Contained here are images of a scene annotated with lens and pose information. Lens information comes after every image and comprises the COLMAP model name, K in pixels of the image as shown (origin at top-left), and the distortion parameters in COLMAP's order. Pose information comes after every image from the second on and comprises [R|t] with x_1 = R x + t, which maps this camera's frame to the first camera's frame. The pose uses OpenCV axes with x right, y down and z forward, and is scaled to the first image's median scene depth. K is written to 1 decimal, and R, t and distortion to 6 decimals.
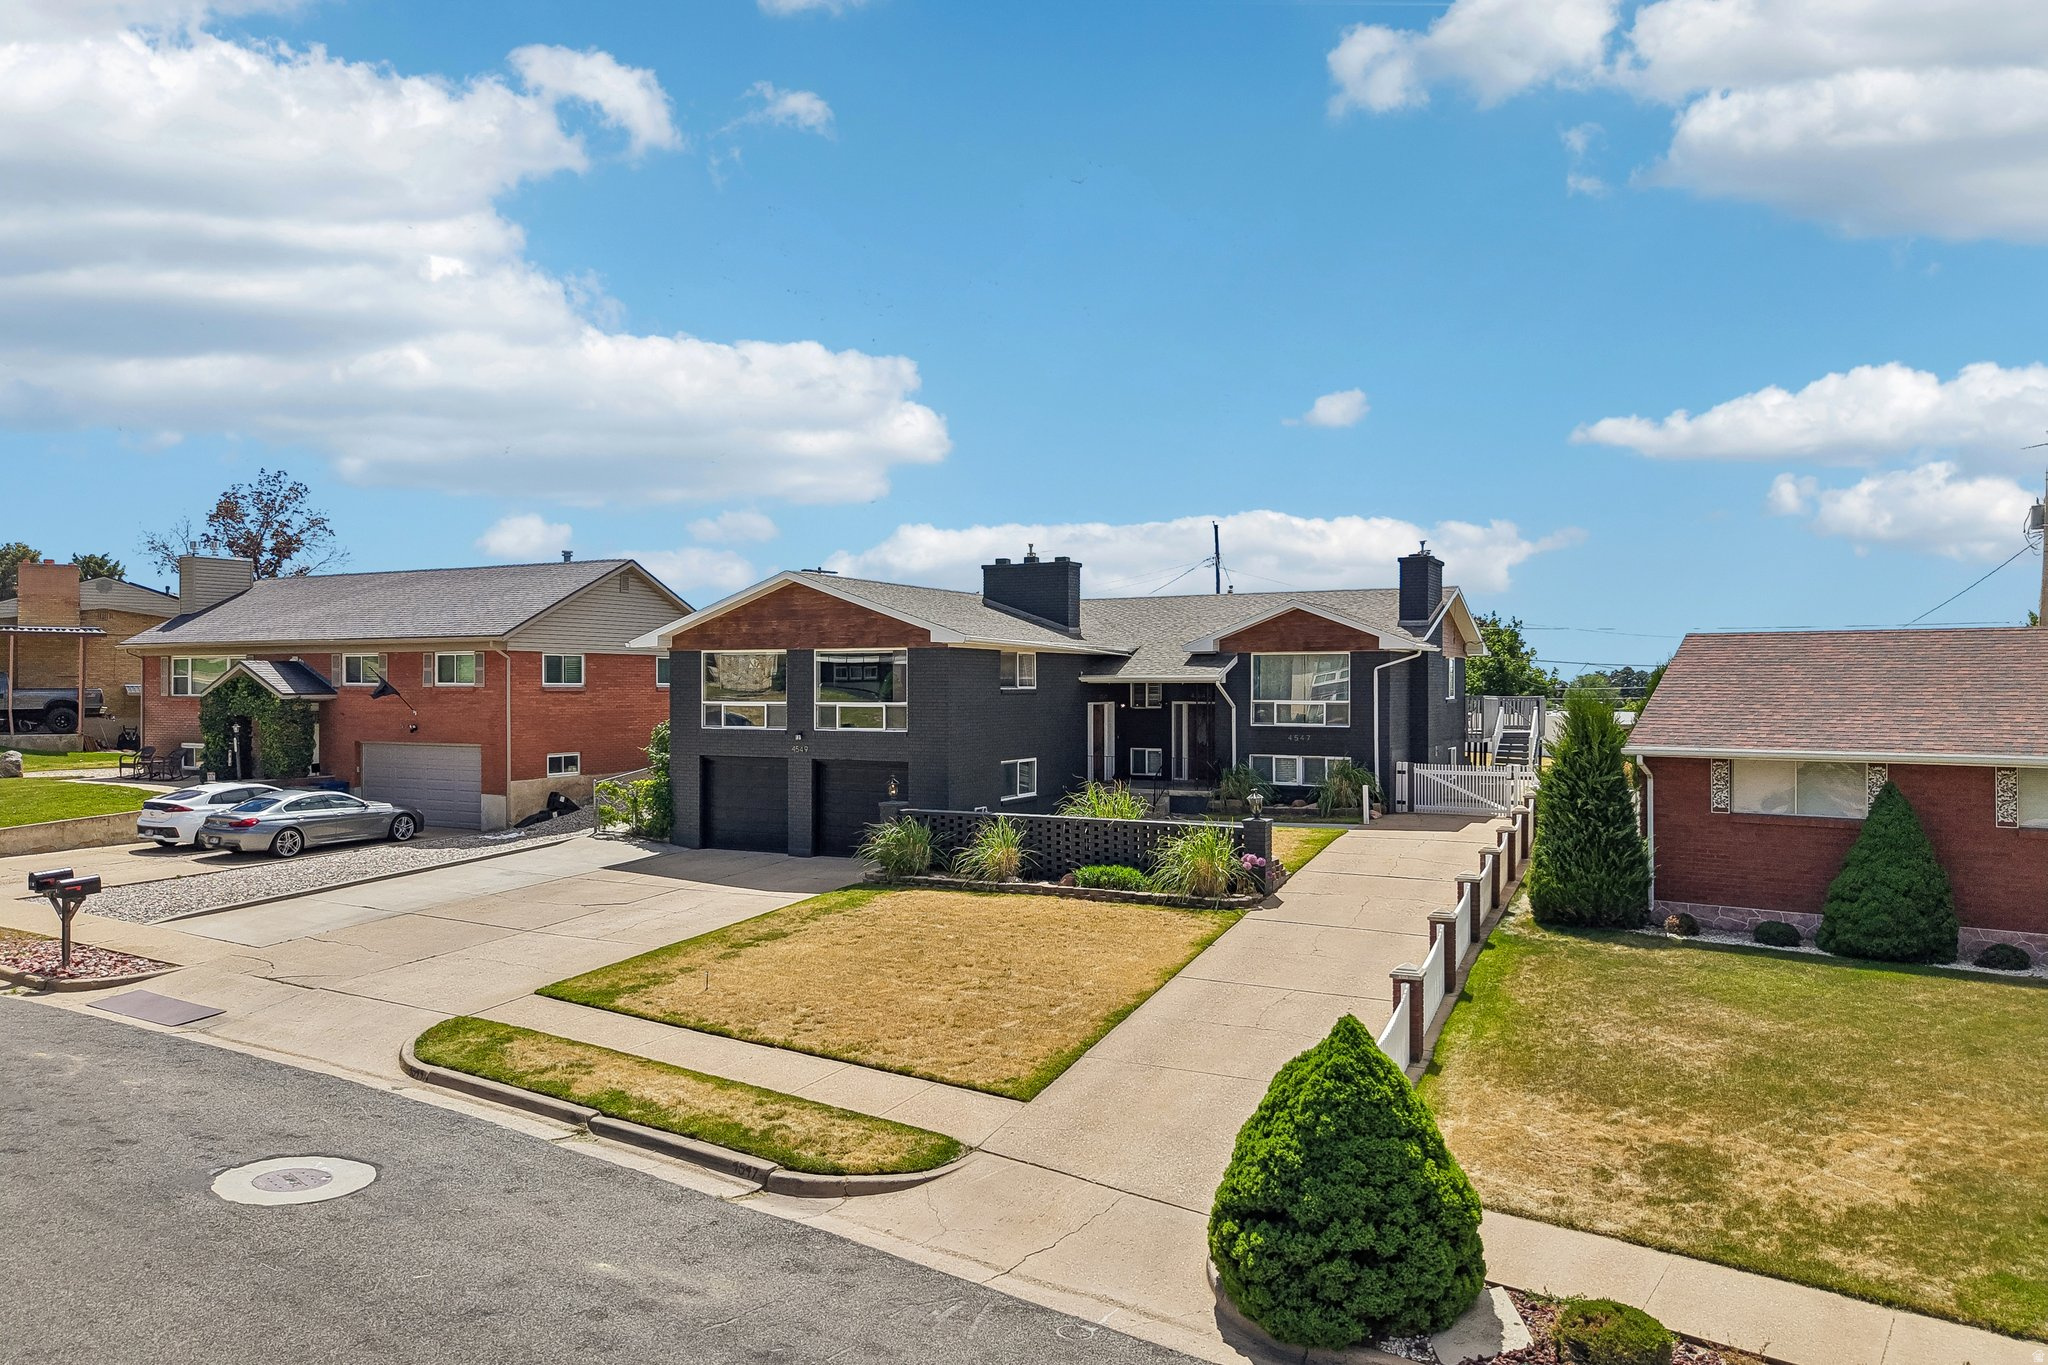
lens RADIAL K [[1347.3, 0, 1020.1], [0, 1347.3, 684.9], [0, 0, 1]] dist [0.085211, -0.148440]
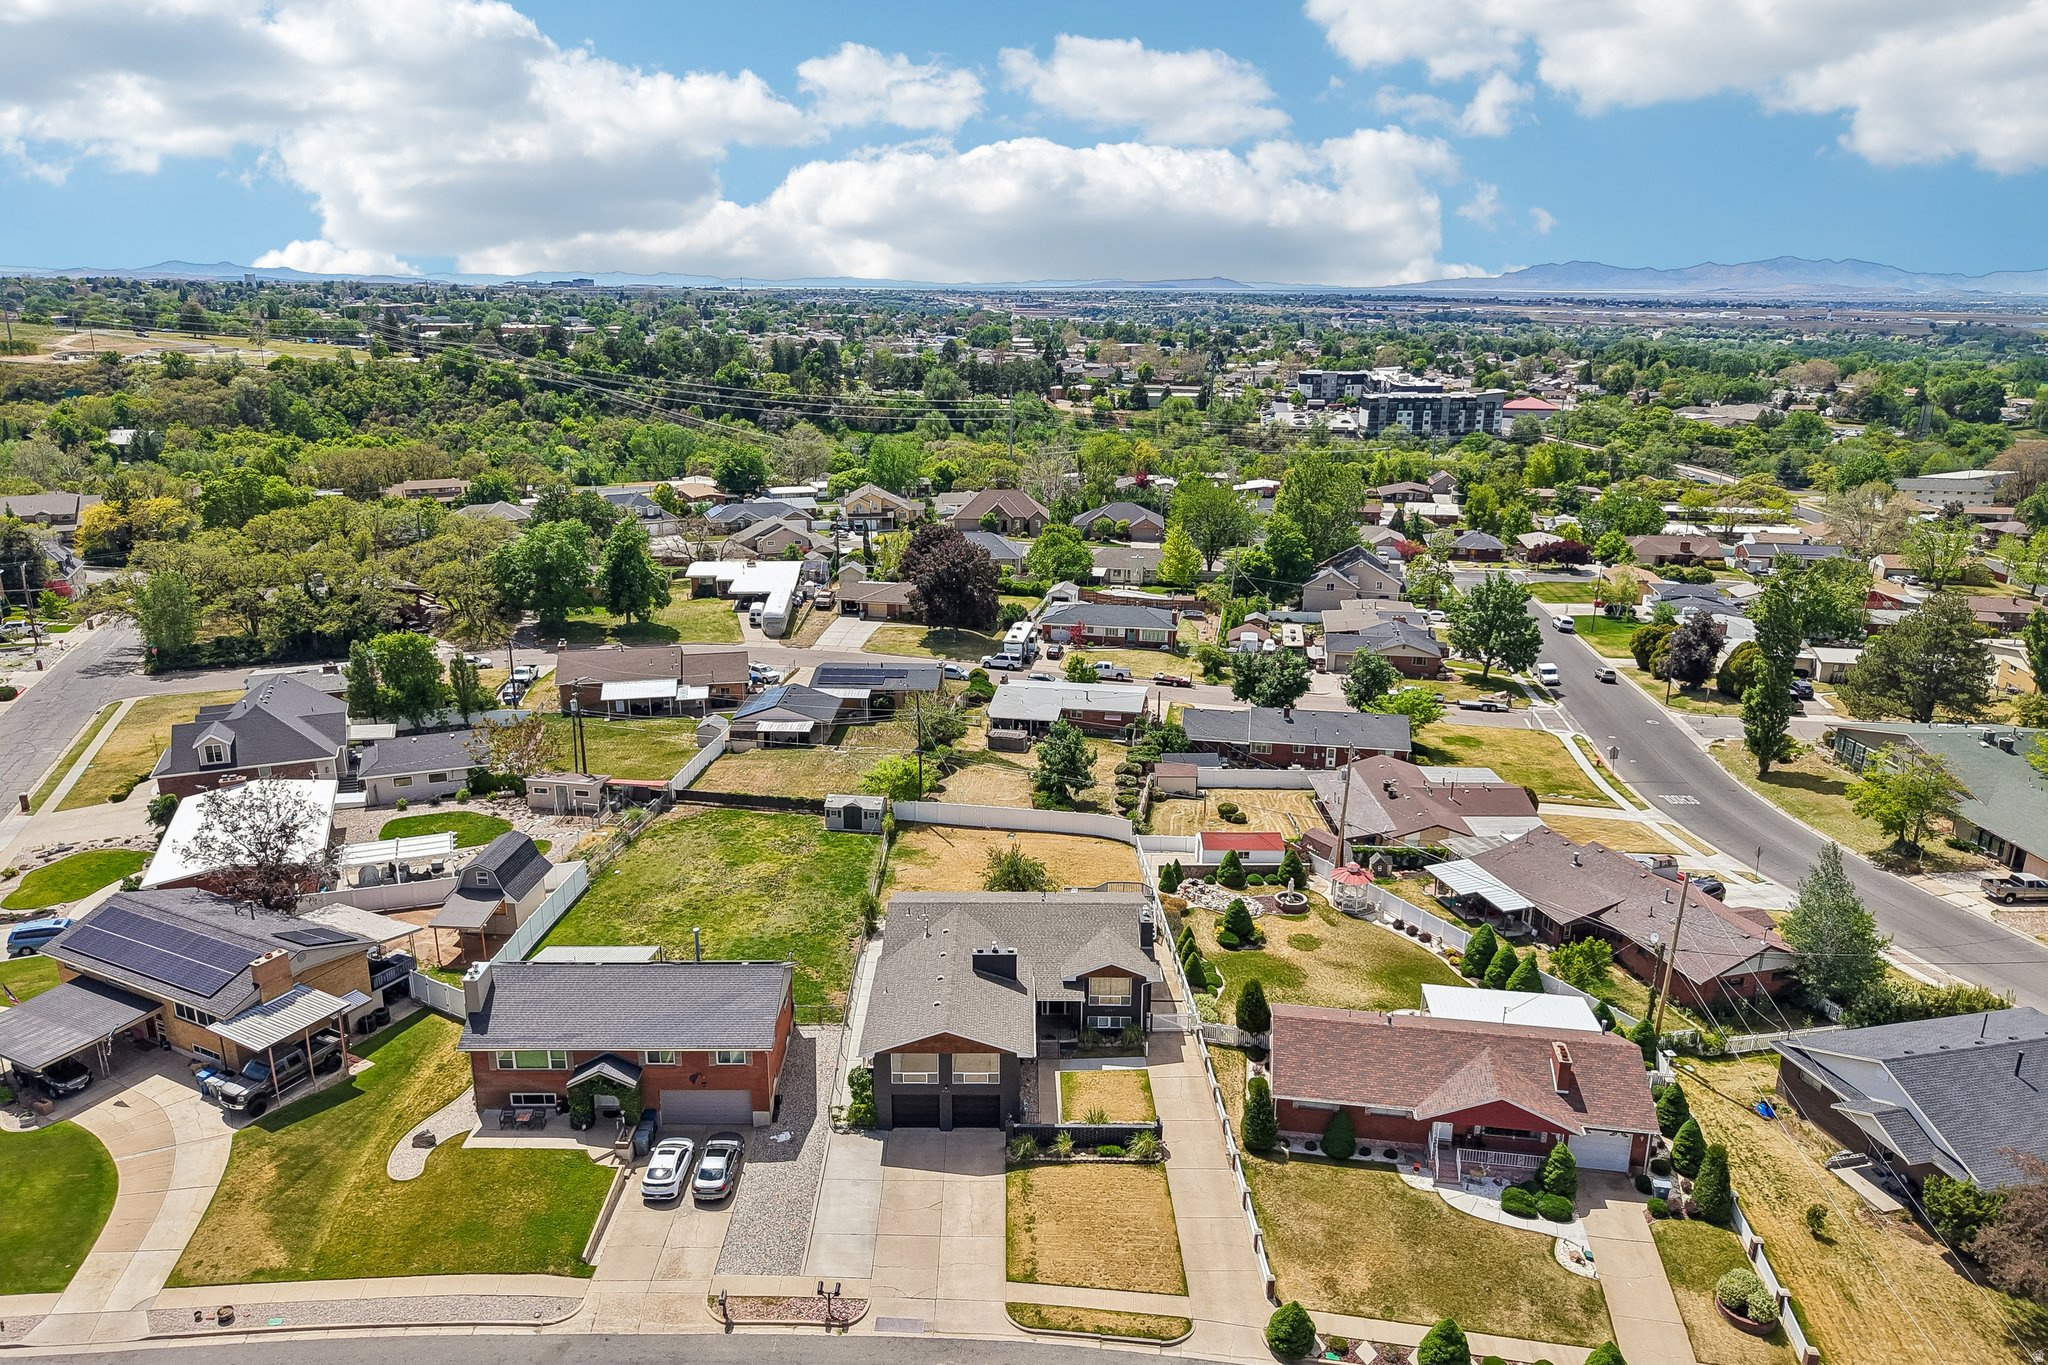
lens RADIAL K [[1362.5, 0, 1019.0], [0, 1362.5, 691.4], [0, 0, 1]] dist [0.043058, -0.053054]
pose [[0.889454, -0.130265, 0.438066, -1.005191], [-0.000801, 0.958073, 0.286522, -1.304629], [-0.457023, -0.255199, 0.852058, -0.908141]]
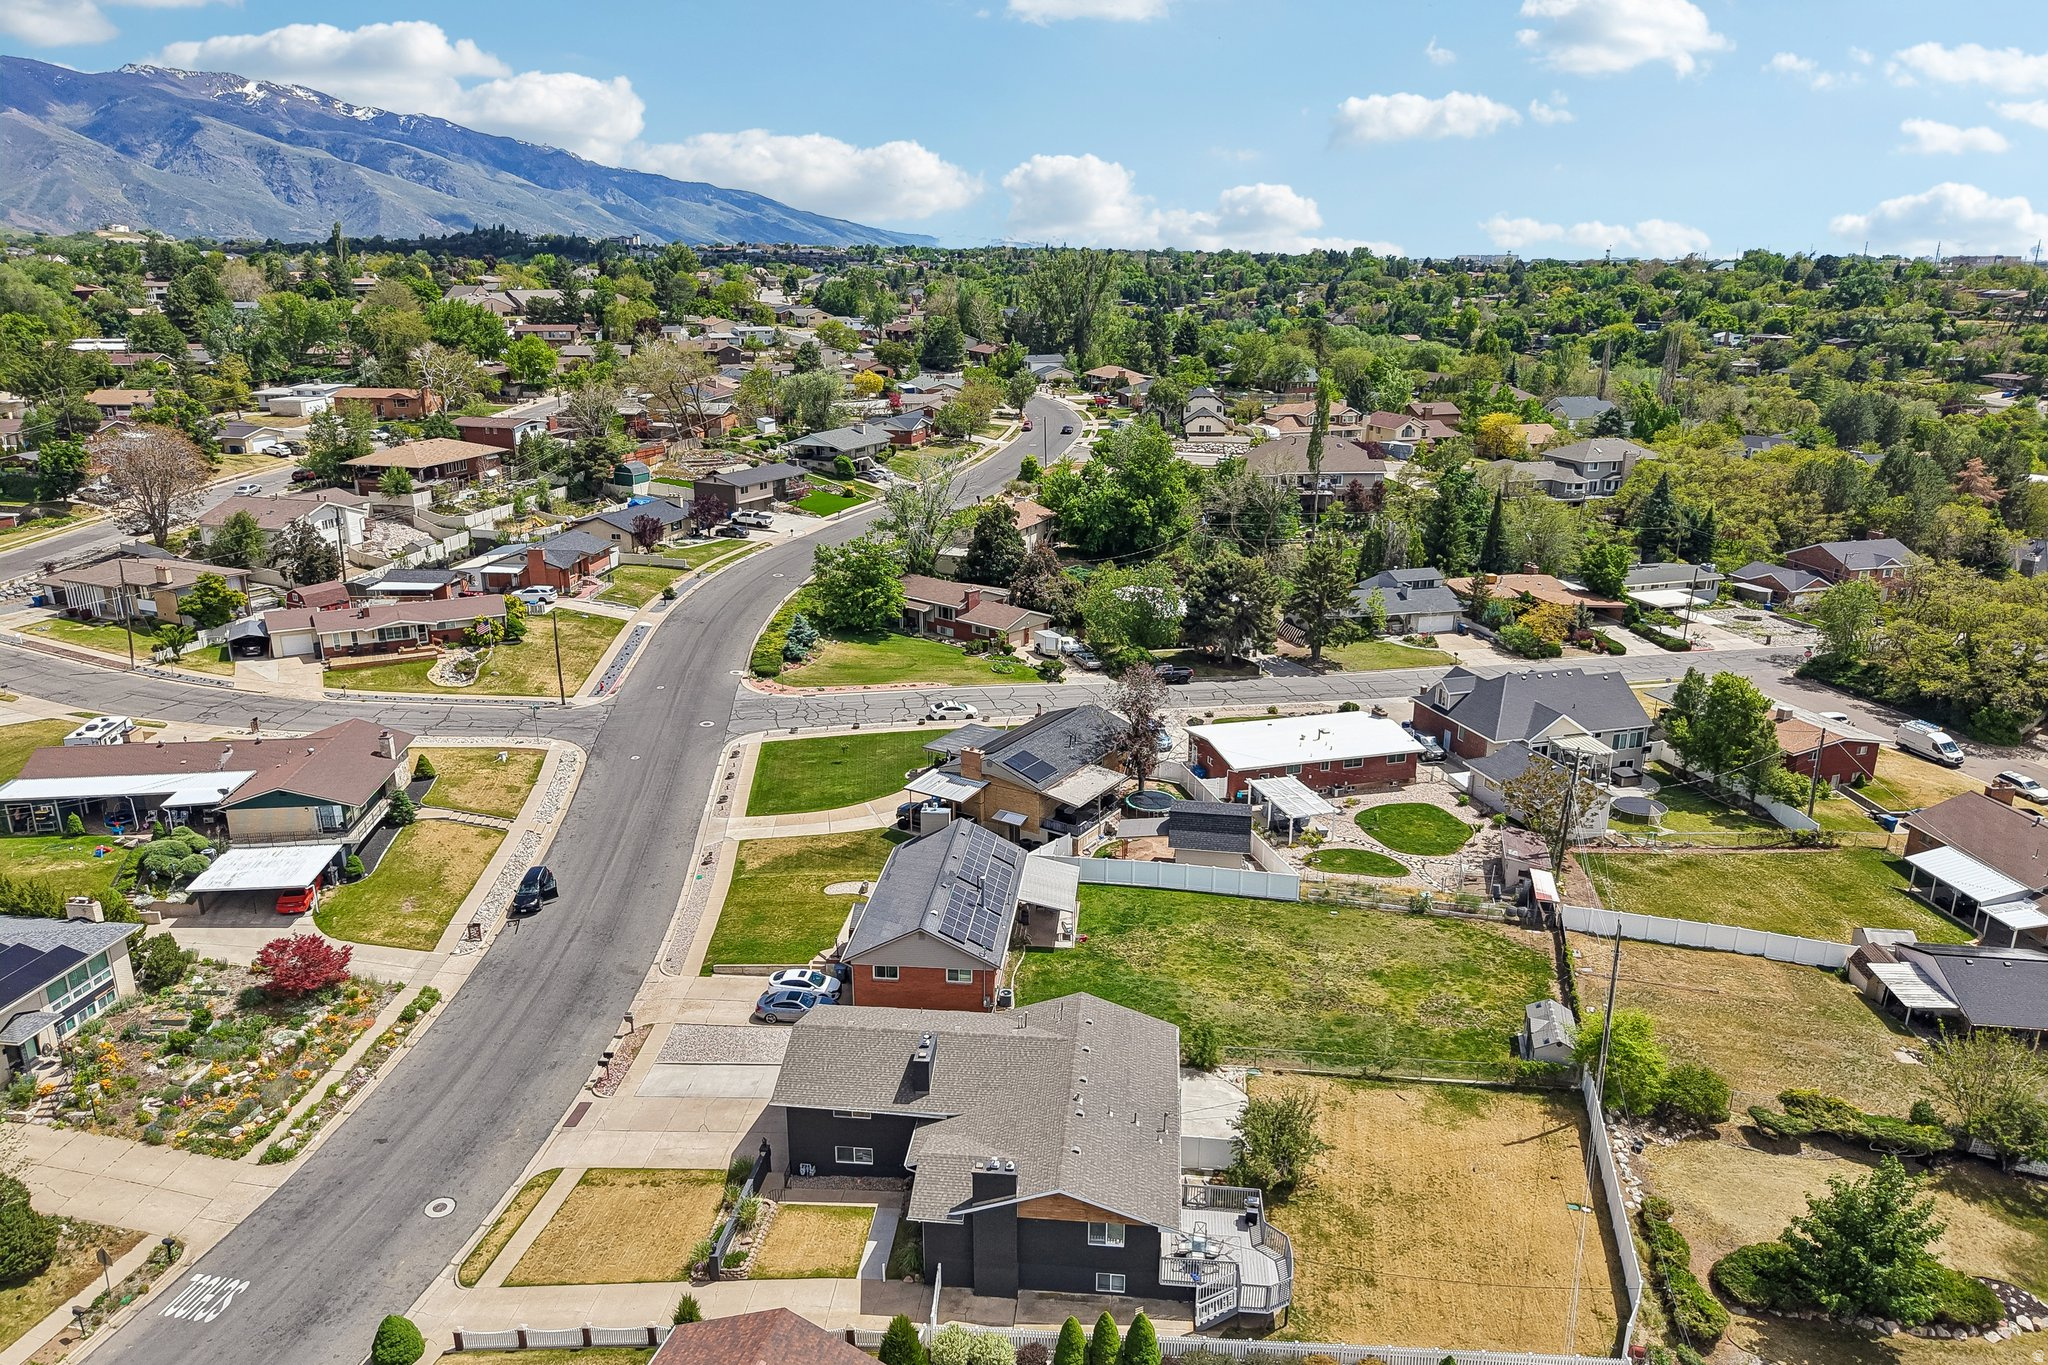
lens RADIAL K [[1331.4, 0, 1033.4], [0, 1331.4, 779.1], [0, 0, 1]] dist [0.038045, -0.040537]
pose [[0.375573, 0.335195, -0.864054, 1.777846], [-0.010141, 0.933736, 0.357818, -1.279500], [0.926737, -0.125624, 0.354085, 0.619595]]
